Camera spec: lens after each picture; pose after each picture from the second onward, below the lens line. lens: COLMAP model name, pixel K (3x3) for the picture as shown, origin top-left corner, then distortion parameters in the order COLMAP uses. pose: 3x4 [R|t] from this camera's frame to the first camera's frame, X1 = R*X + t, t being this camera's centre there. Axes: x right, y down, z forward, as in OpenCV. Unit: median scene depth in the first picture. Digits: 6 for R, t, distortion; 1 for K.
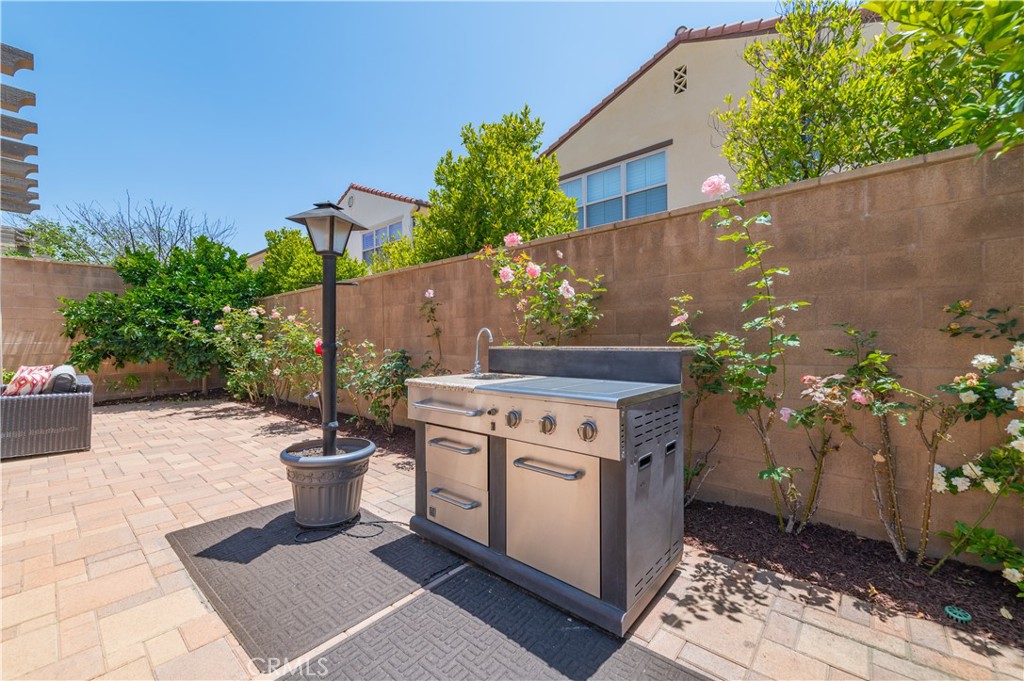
lens RADIAL K [[403.0, 0, 510.2], [0, 403.0, 340.1], [0, 0, 1]] dist [0.014547, -0.003954]
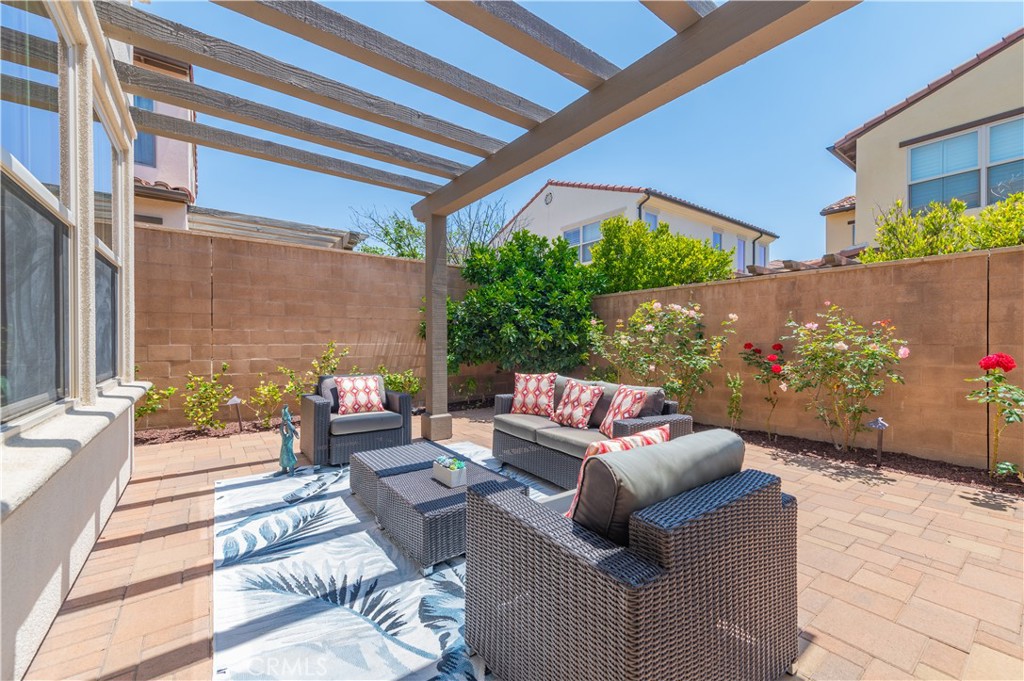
lens RADIAL K [[403.0, 0, 514.5], [0, 403.0, 339.7], [0, 0, 1]] dist [0.014547, -0.003954]
pose [[0.978362, 0.009609, -0.206677, -0.638436], [-0.010778, 0.999932, -0.004529, -0.001453], [0.206620, 0.006658, 0.978399, 0.105516]]
